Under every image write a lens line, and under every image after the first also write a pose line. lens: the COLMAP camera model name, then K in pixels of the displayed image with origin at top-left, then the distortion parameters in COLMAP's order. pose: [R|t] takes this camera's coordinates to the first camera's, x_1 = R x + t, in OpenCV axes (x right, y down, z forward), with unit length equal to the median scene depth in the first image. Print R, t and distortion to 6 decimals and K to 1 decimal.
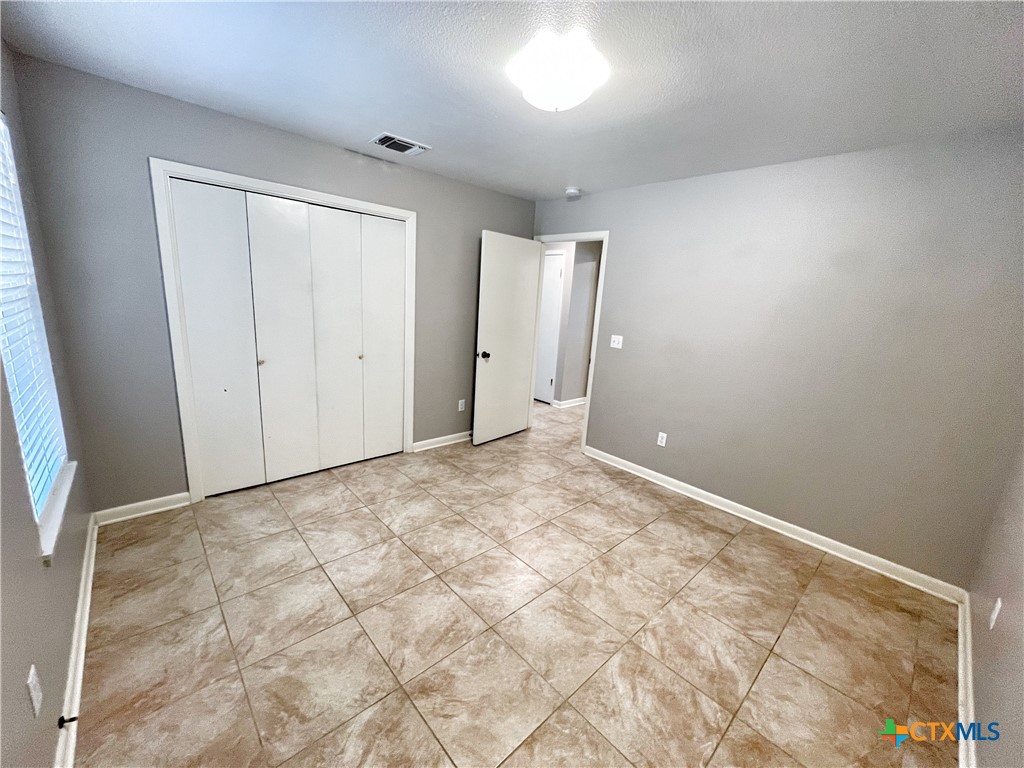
lens RADIAL K [[409.0, 0, 512.3], [0, 409.0, 386.3], [0, 0, 1]] dist [0.000904, 0.000042]
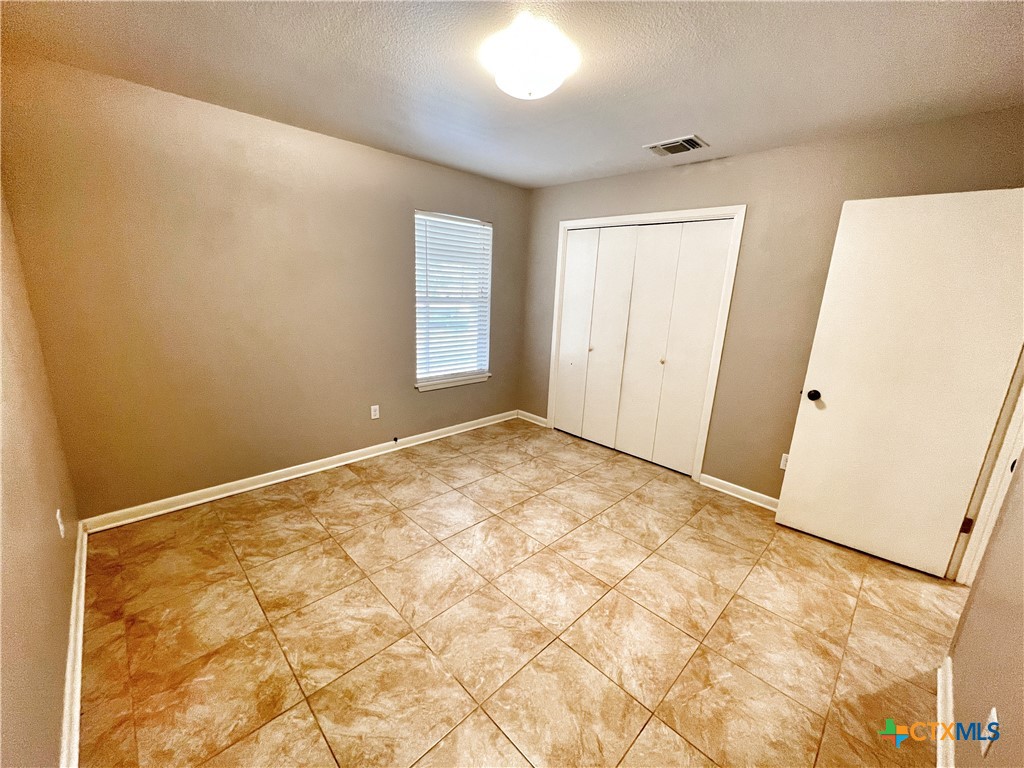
lens RADIAL K [[409.0, 0, 512.3], [0, 409.0, 388.0], [0, 0, 1]] dist [0.000904, 0.000042]
pose [[0.030542, 0.185208, -0.982225, 0.859231], [-0.260966, 0.950076, 0.171031, -0.116313], [0.964865, 0.251104, 0.077351, 0.758270]]
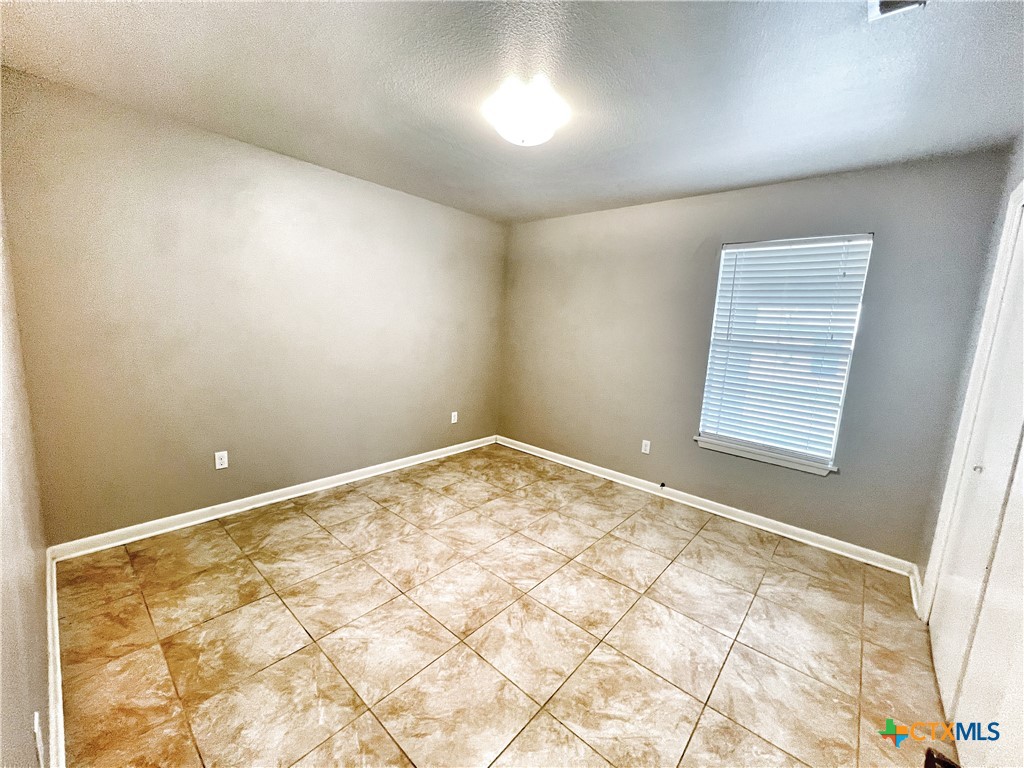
lens RADIAL K [[409.0, 0, 507.5], [0, 409.0, 384.0], [0, 0, 1]] dist [0.000904, 0.000042]
pose [[-0.988611, -0.103175, -0.109563, 0.149282], [-0.136168, 0.923249, 0.359262, -0.327981], [0.064087, 0.370089, -0.926783, 1.647604]]
